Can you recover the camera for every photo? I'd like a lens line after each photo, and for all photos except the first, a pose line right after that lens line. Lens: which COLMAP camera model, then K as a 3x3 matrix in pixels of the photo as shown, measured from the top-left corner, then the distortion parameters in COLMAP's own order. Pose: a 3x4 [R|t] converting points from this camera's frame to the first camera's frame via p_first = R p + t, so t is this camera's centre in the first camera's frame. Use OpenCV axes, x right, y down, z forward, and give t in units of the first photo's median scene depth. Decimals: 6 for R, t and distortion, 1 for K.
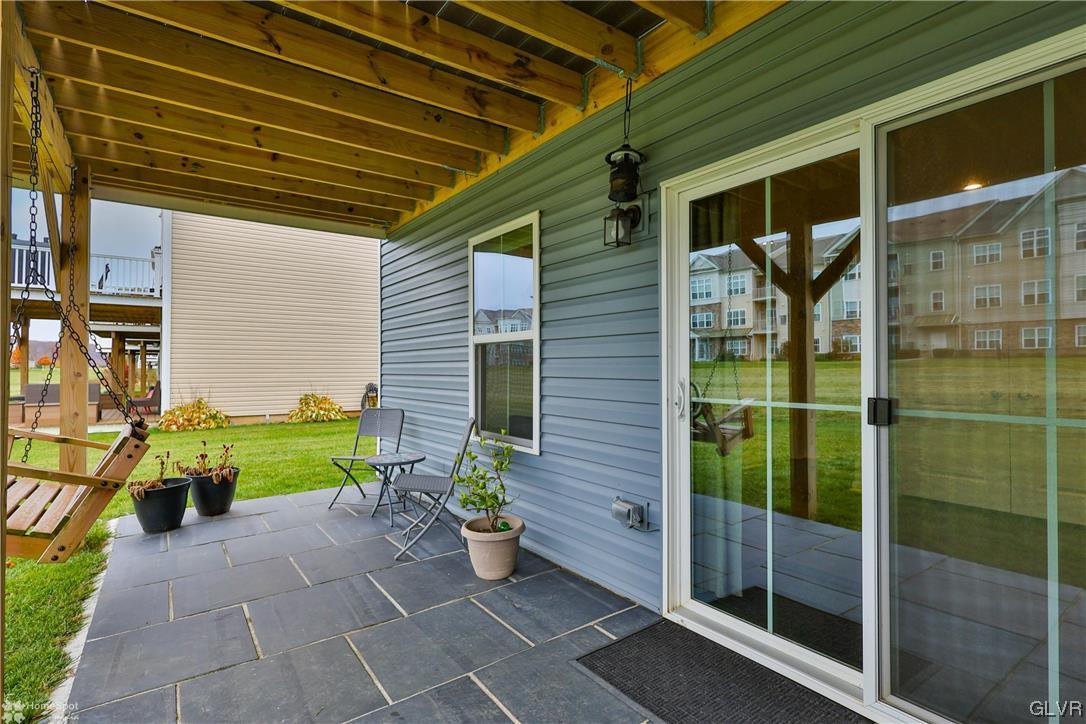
lens RADIAL K [[533.5, 0, 543.0], [0, 533.5, 362.0], [0, 0, 1]] dist [0.000026, -0.000506]
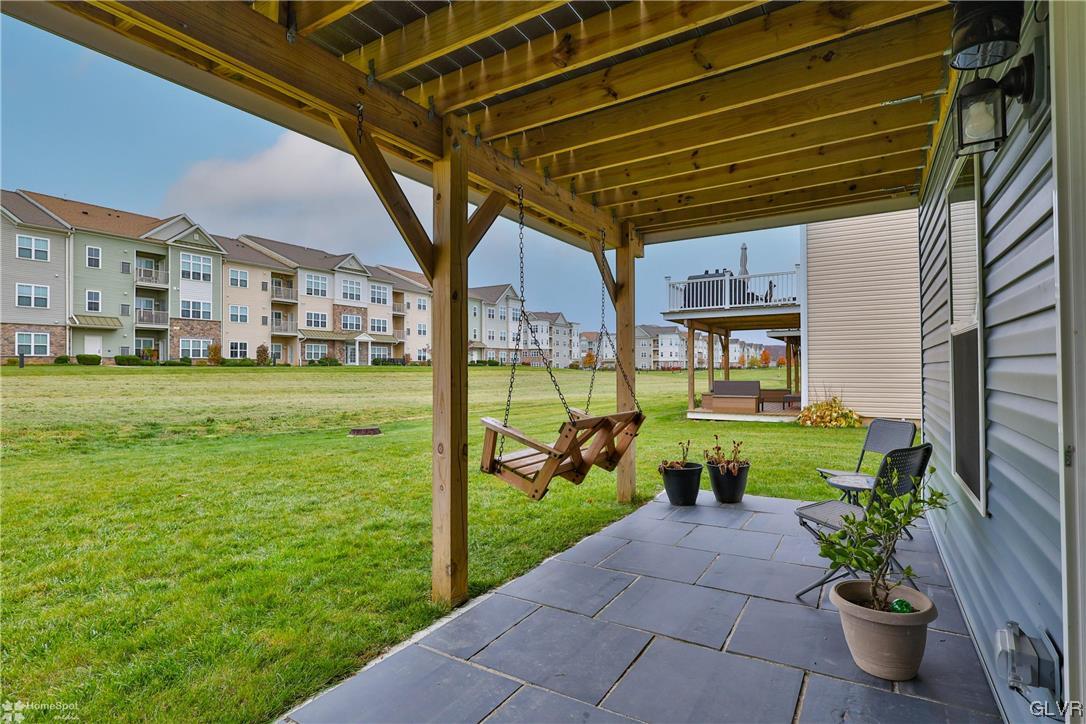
lens RADIAL K [[533.5, 0, 543.0], [0, 533.5, 362.0], [0, 0, 1]] dist [0.000026, -0.000506]
pose [[0.383638, -0.013280, -0.923388, 0.290305], [0.016450, 0.999836, -0.007545, -0.005380], [0.923337, -0.012295, 0.383794, 0.240382]]
